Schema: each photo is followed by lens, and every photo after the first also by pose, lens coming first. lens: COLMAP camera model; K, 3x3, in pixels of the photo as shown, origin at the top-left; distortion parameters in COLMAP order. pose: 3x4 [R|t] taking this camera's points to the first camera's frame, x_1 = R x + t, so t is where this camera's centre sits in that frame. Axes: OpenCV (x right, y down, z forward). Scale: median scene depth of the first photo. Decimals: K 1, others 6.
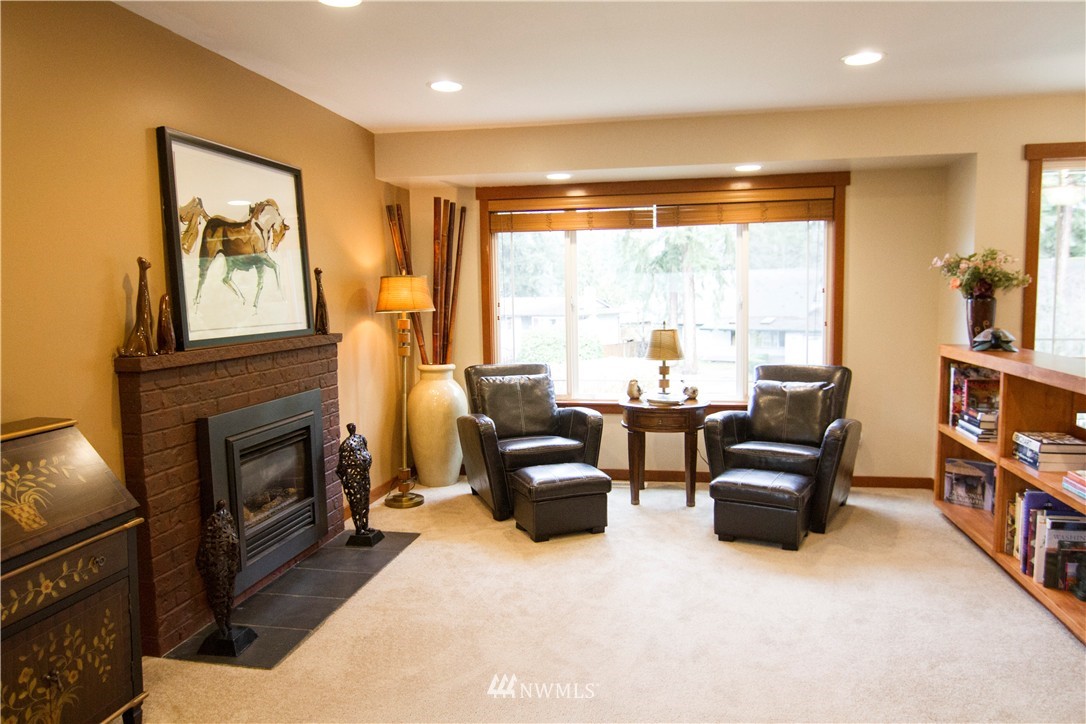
lens RADIAL K [[756.5, 0, 550.7], [0, 756.5, 365.0], [0, 0, 1]] dist [0.007781, -0.018851]
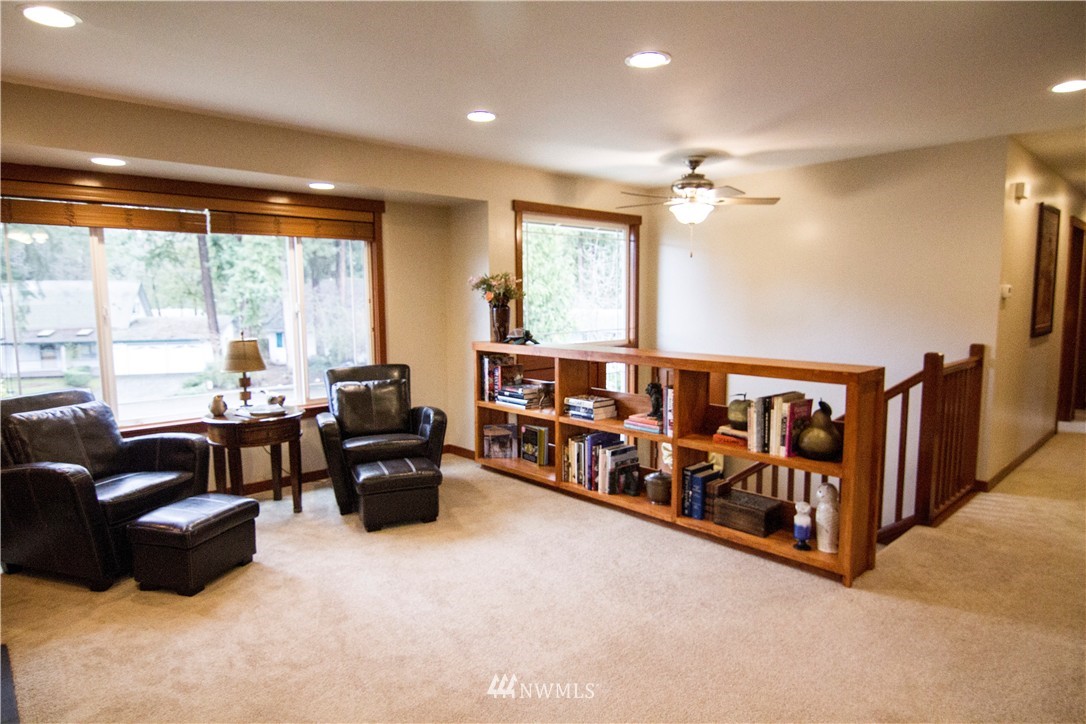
lens RADIAL K [[637.6, 0, 547.0], [0, 637.6, 363.3], [0, 0, 1]] dist [-0.006564, -0.010410]
pose [[0.588264, -0.072160, 0.805443, -0.317754], [0.074783, 0.996597, 0.034667, -0.018760], [-0.805204, 0.039840, 0.591658, 0.235157]]
